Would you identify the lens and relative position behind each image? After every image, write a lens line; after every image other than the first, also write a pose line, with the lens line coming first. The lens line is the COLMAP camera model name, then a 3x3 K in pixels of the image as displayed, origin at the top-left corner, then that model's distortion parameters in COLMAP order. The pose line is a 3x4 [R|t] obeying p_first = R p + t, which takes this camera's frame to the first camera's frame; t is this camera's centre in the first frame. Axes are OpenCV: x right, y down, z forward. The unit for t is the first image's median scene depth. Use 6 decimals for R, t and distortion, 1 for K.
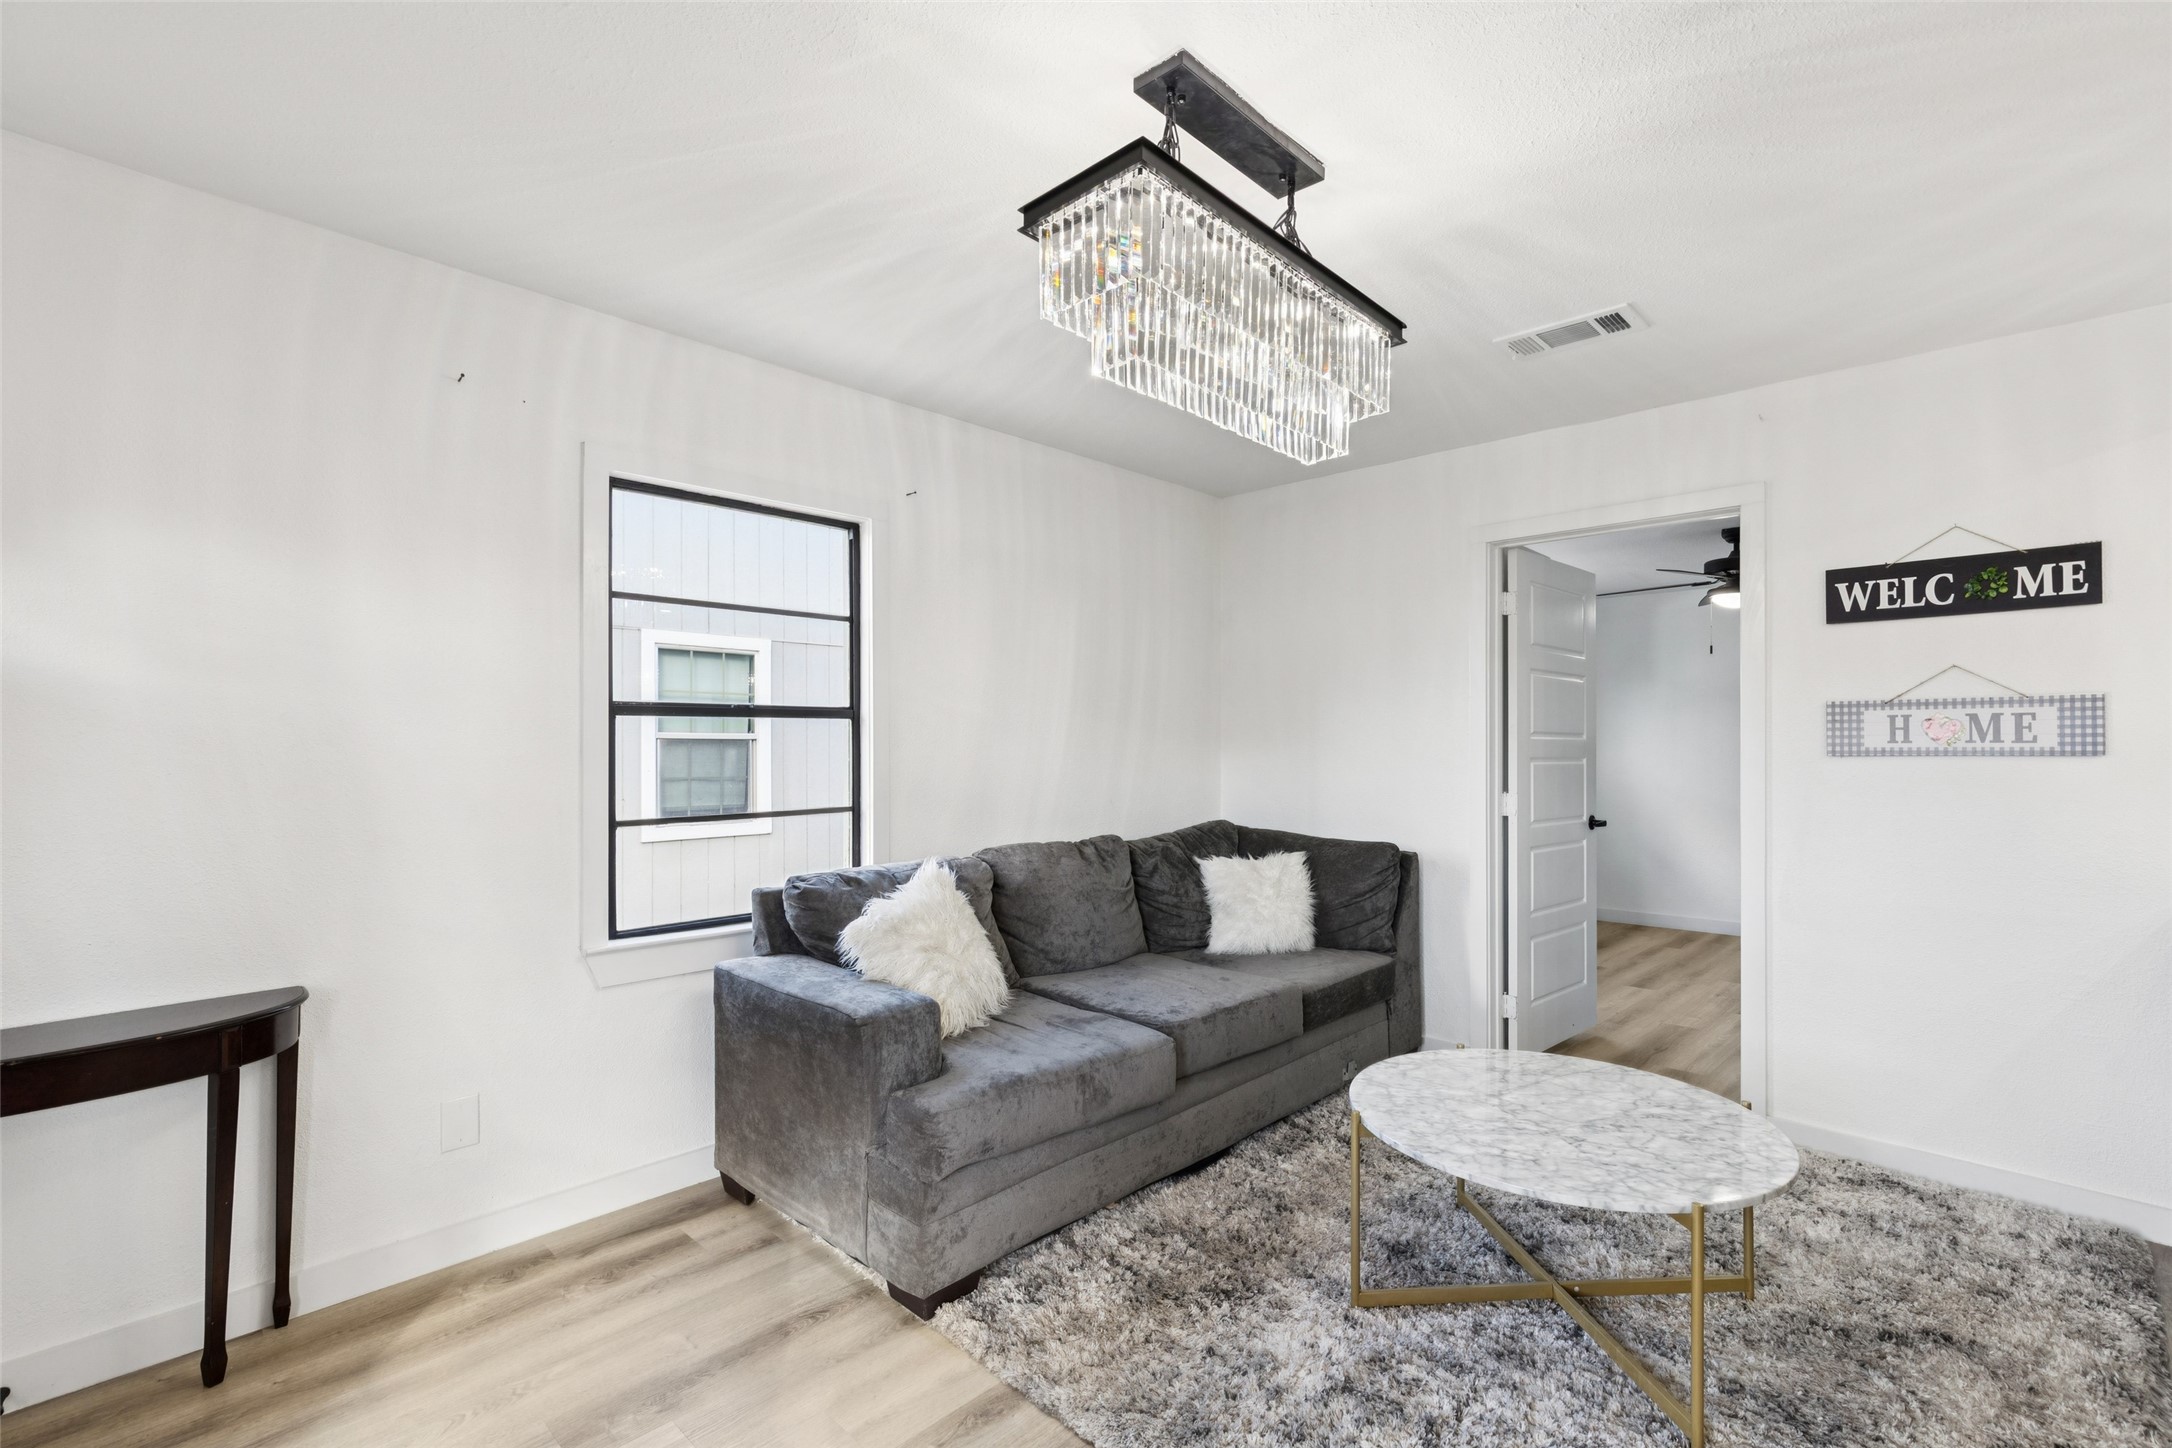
lens RADIAL K [[980.6, 0, 1075.8], [0, 980.6, 733.5], [0, 0, 1]] dist [0.001231, -0.000200]
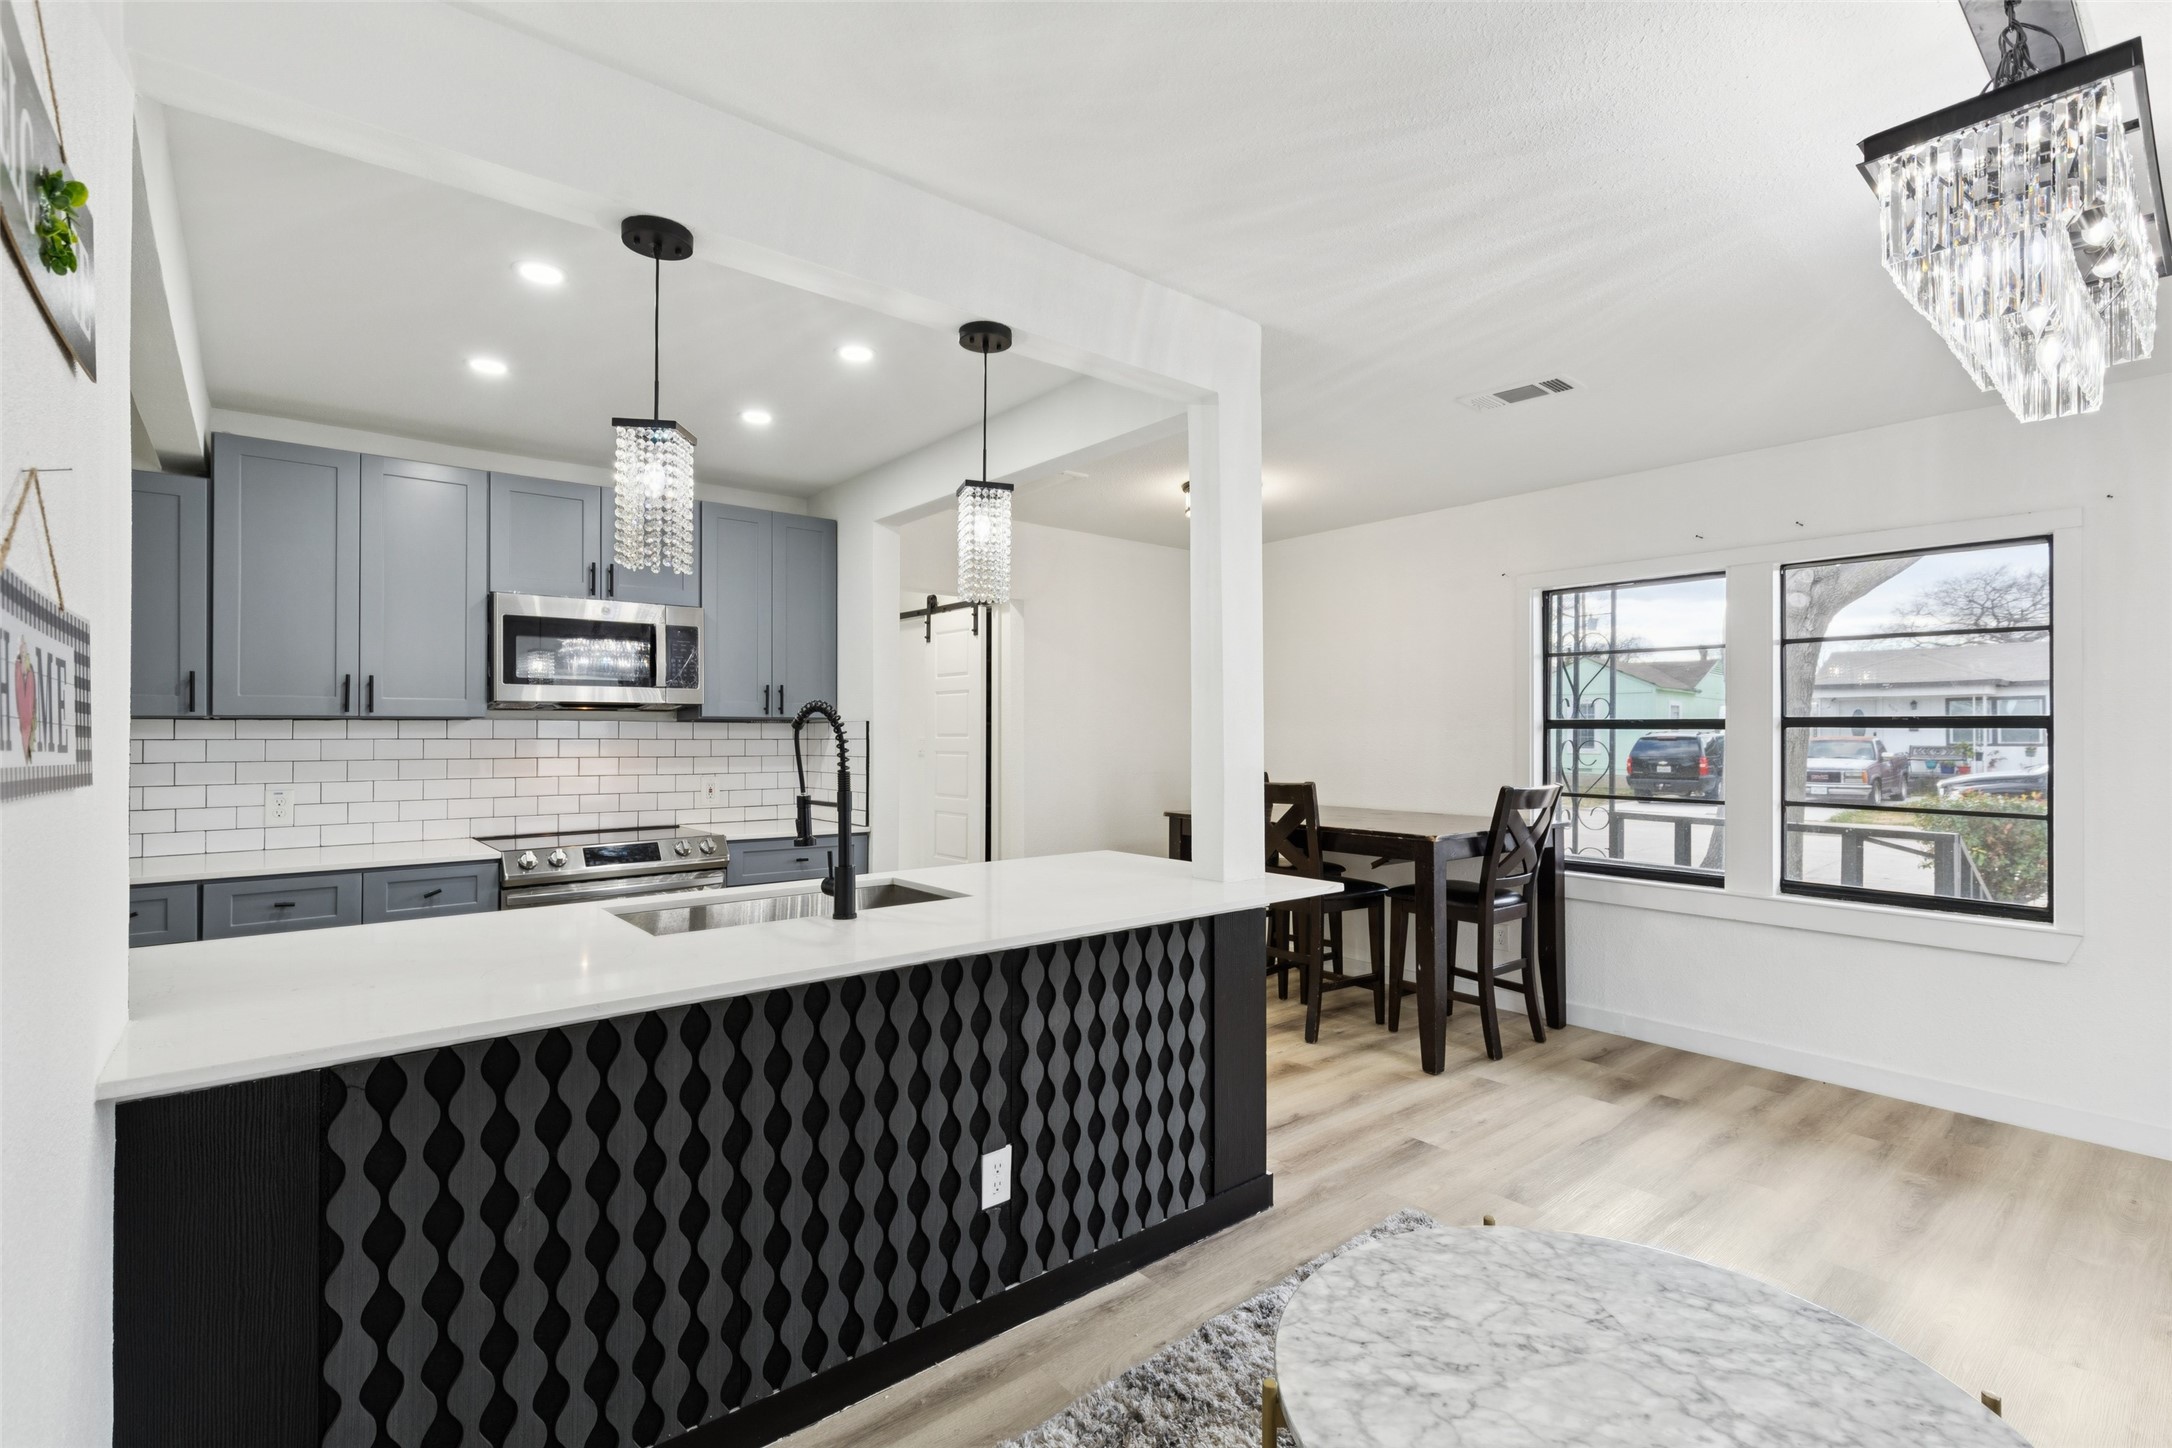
lens RADIAL K [[984.1, 0, 1086.0], [0, 984.1, 724.0], [0, 0, 1]] dist [0.005275, 0.000103]
pose [[-0.995388, -0.002920, 0.095888, 0.590699], [-0.004752, 0.999810, -0.018880, 0.004729], [-0.095815, -0.019249, -0.995213, 1.272220]]
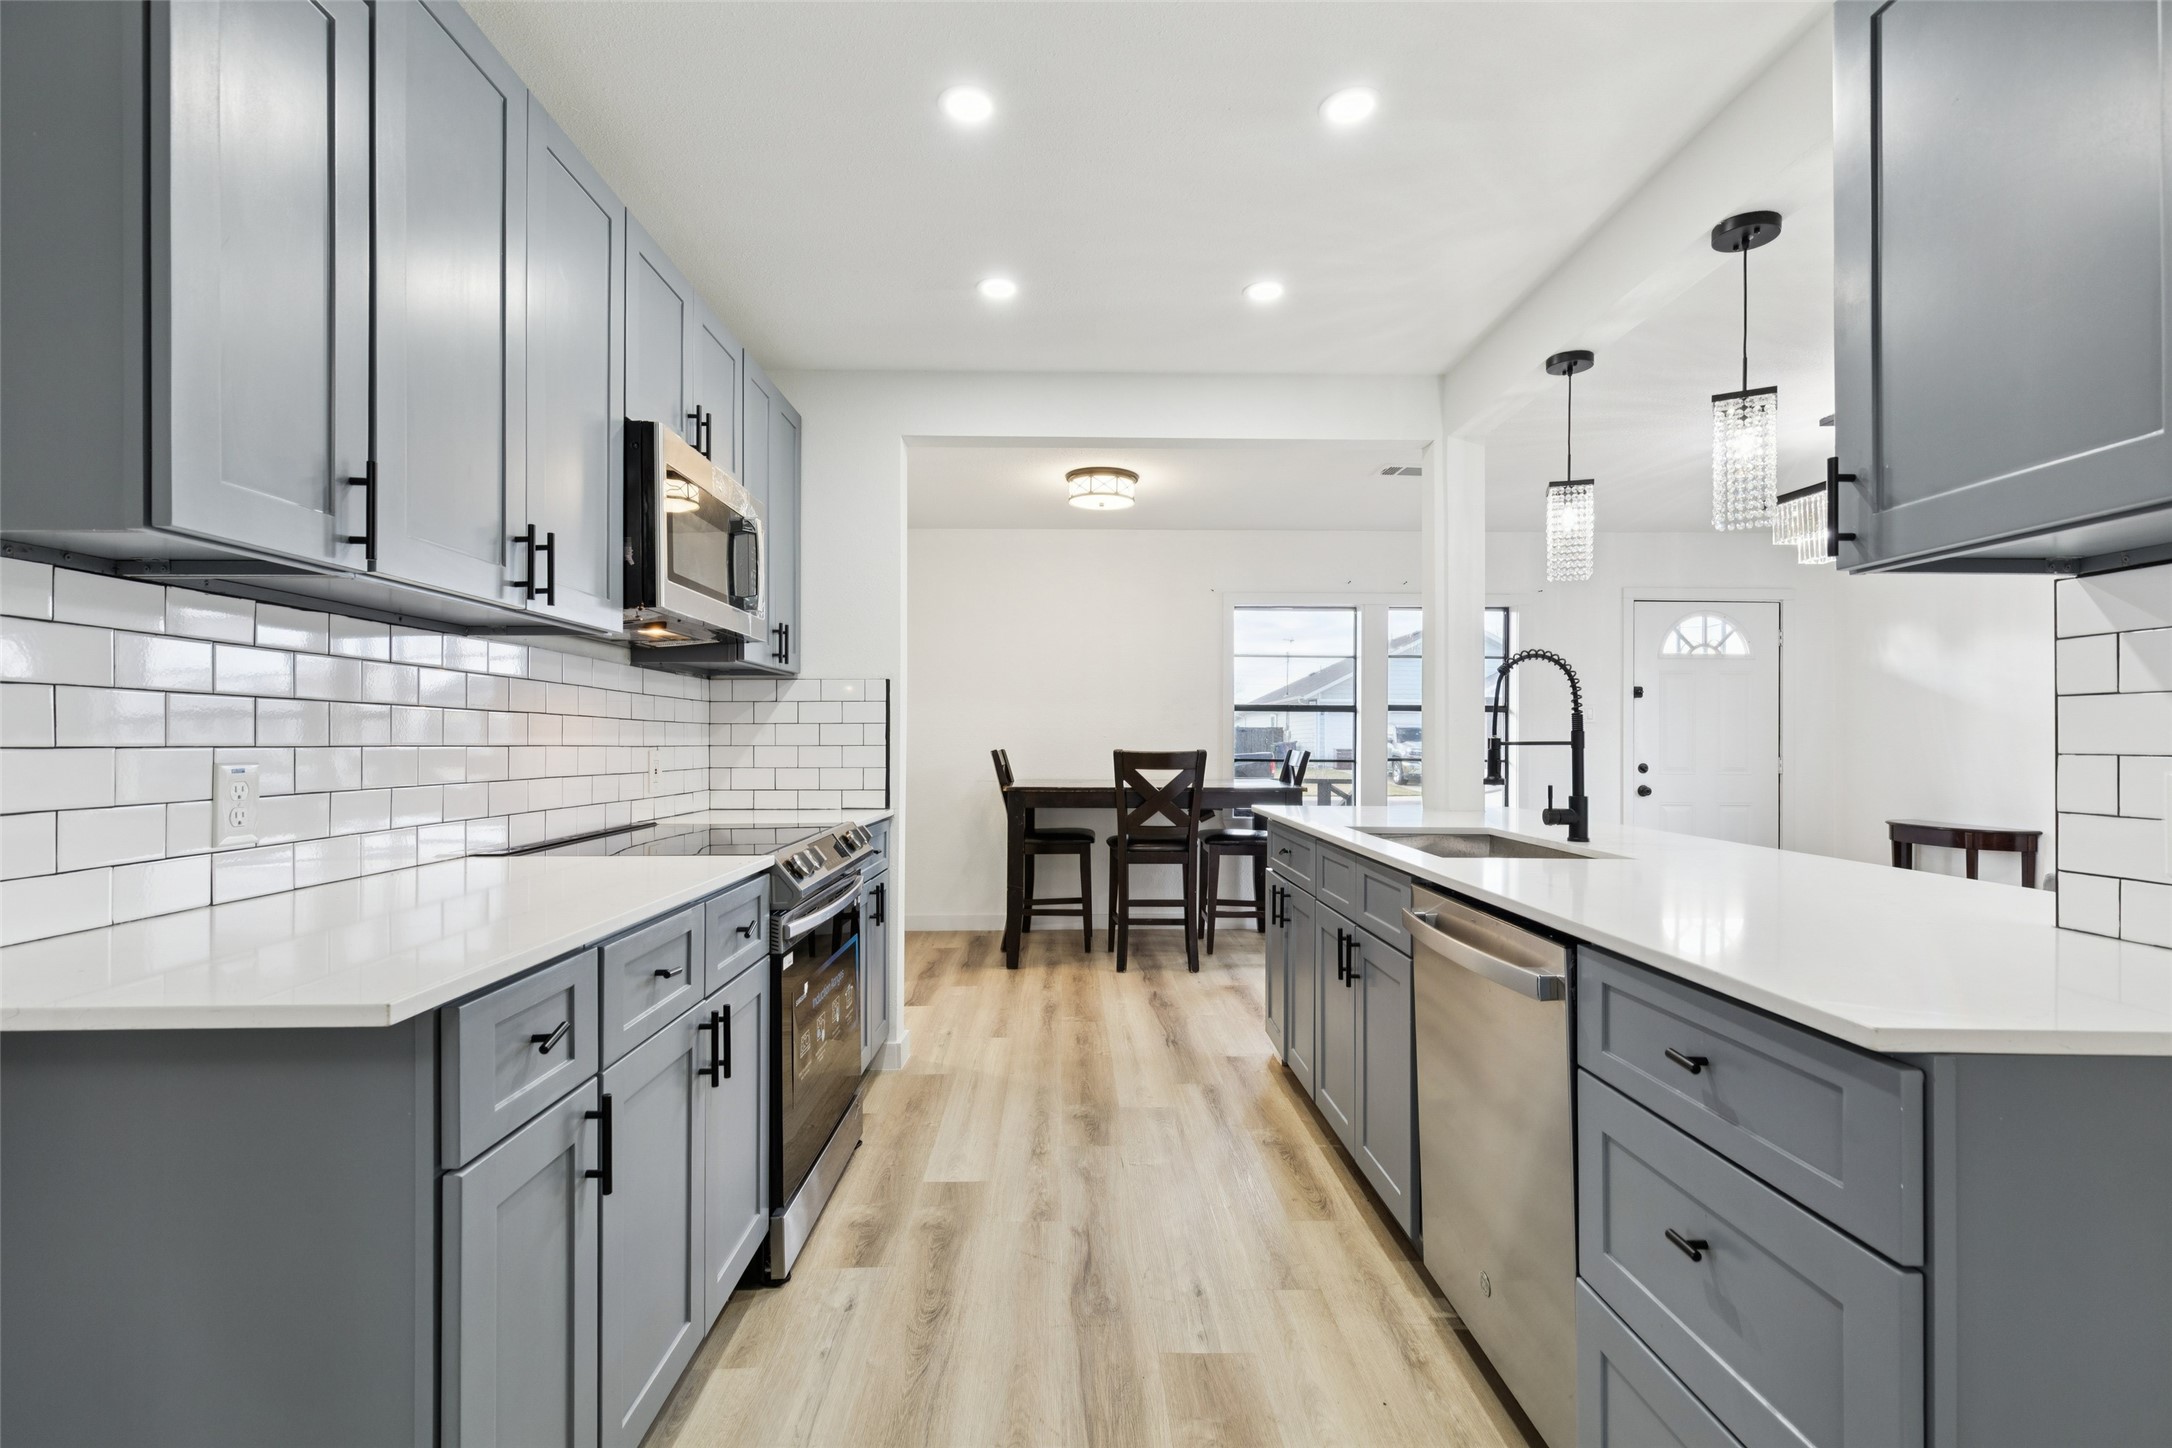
lens RADIAL K [[980.6, 0, 1075.8], [0, 980.6, 733.5], [0, 0, 1]] dist [0.001231, -0.000200]
pose [[-0.703516, -0.014312, -0.710535, 1.797140], [-0.002665, 0.999843, -0.017500, 0.061603], [0.710674, -0.010418, -0.703444, 0.824767]]
